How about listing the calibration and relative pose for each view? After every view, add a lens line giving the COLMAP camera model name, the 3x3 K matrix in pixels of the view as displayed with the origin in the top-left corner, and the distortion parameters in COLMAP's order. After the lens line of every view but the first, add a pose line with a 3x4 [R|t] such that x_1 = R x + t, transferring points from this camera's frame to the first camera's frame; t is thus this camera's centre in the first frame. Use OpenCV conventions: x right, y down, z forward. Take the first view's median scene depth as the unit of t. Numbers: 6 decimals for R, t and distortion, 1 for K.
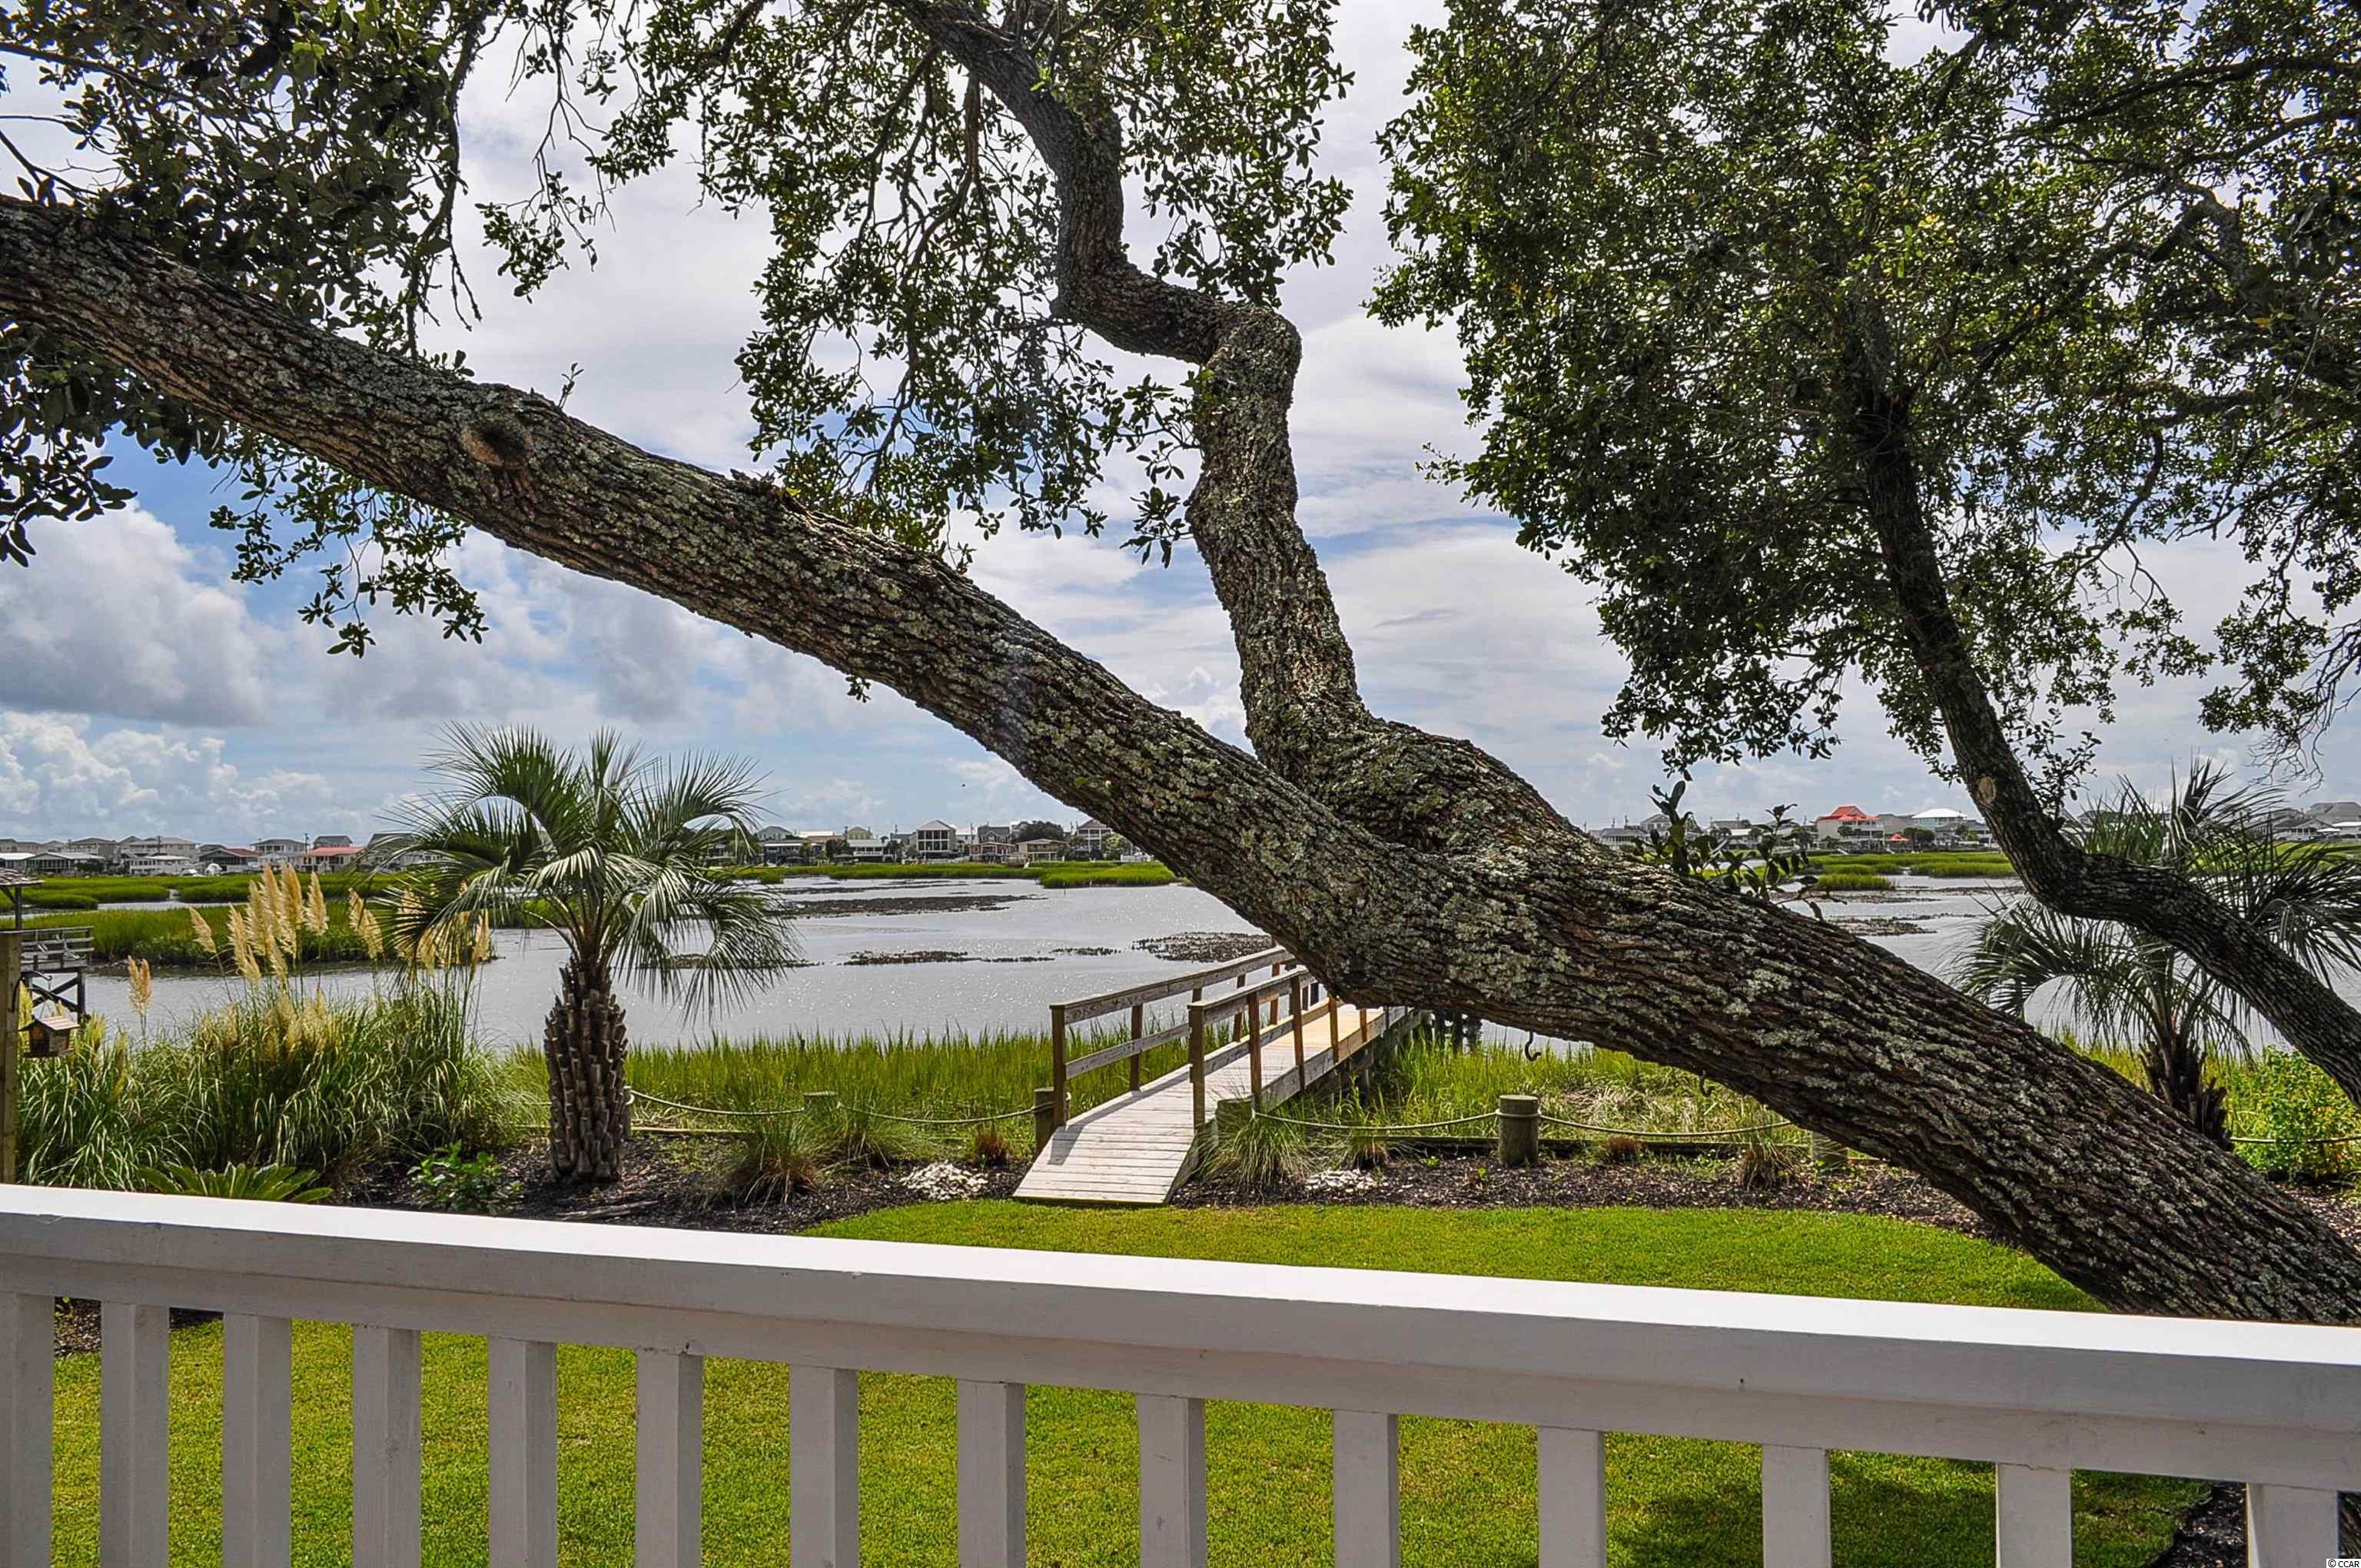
lens RADIAL K [[1846.9, 0, 1174.7], [0, 1846.9, 801.0], [0, 0, 1]] dist [-0.002417, -0.003390]
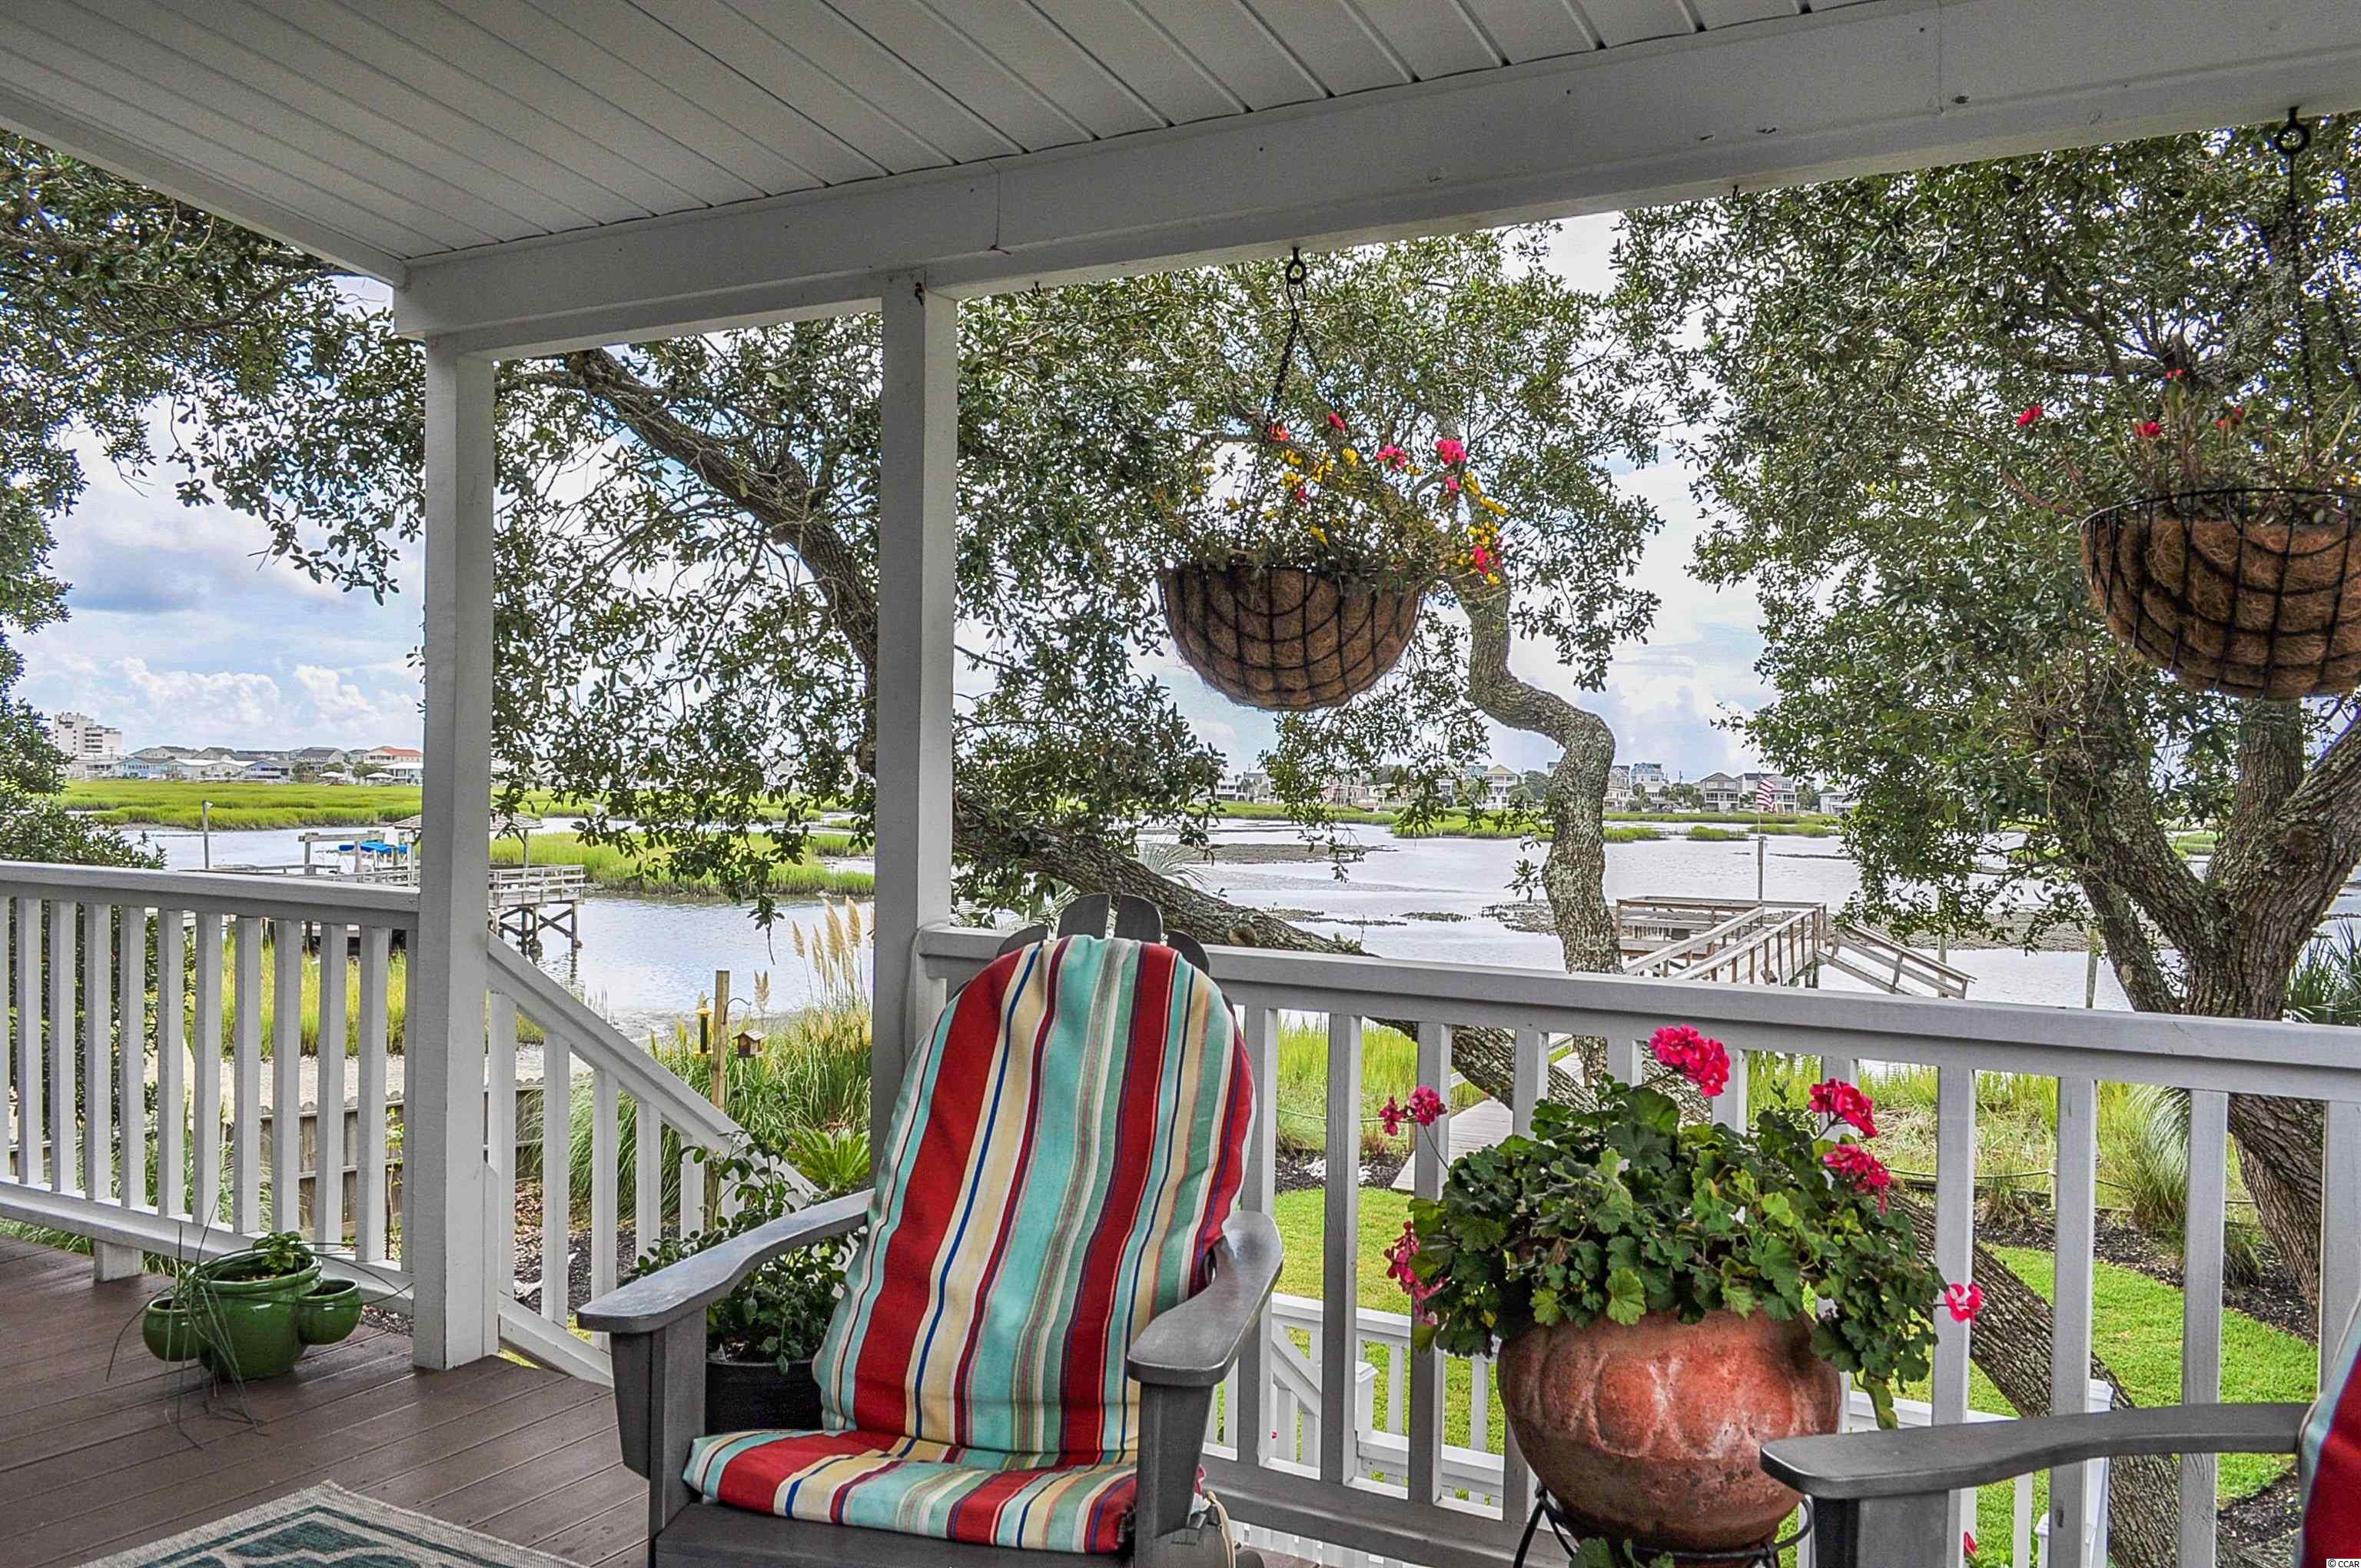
lens RADIAL K [[1846.9, 0, 1206.2], [0, 1846.9, 793.6], [0, 0, 1]] dist [-0.002417, -0.003390]
pose [[0.984425, 0.037729, -0.171707, -0.003632], [-0.032789, 0.998965, 0.031516, -0.101602], [0.172718, -0.025395, 0.984644, -0.299288]]
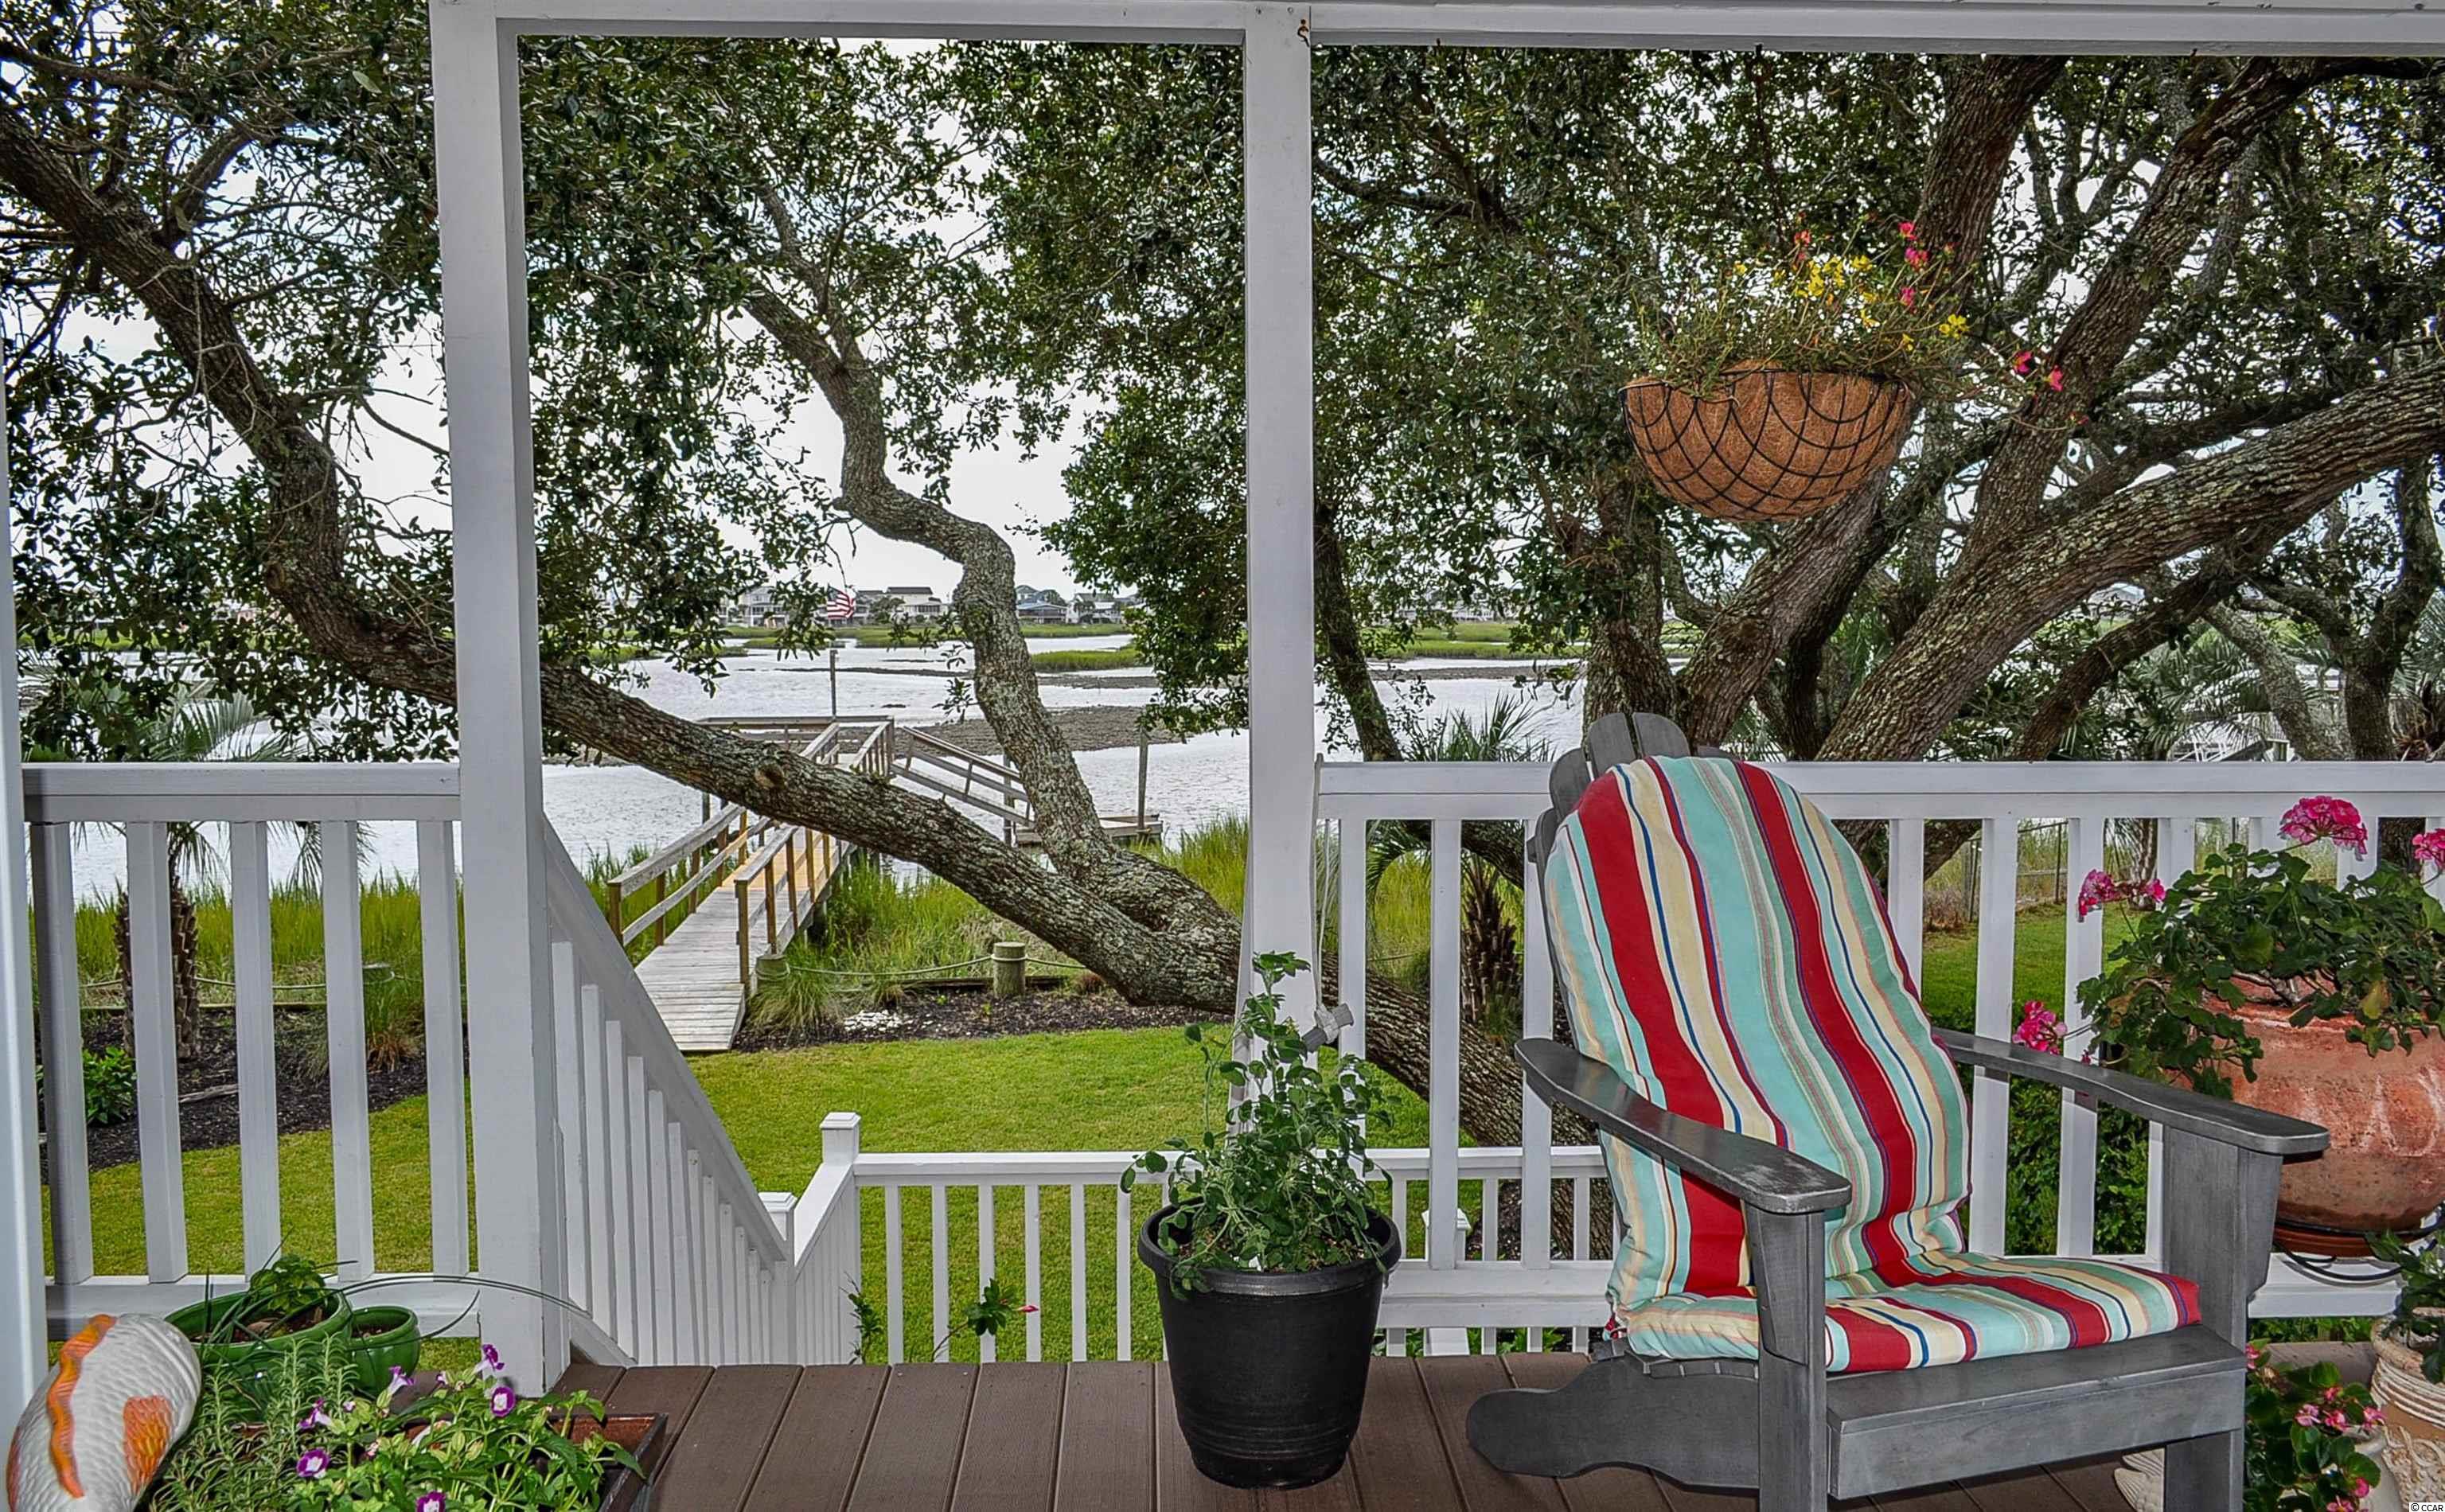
lens RADIAL K [[1942.7, 0, 1239.1], [0, 1942.7, 750.9], [0, 0, 1]] dist [0.011937, 0.000378]
pose [[0.933243, -0.011536, 0.359060, -0.149993], [-0.022314, 0.995693, 0.089989, -0.097834], [-0.358552, -0.091994, 0.928966, -0.278508]]
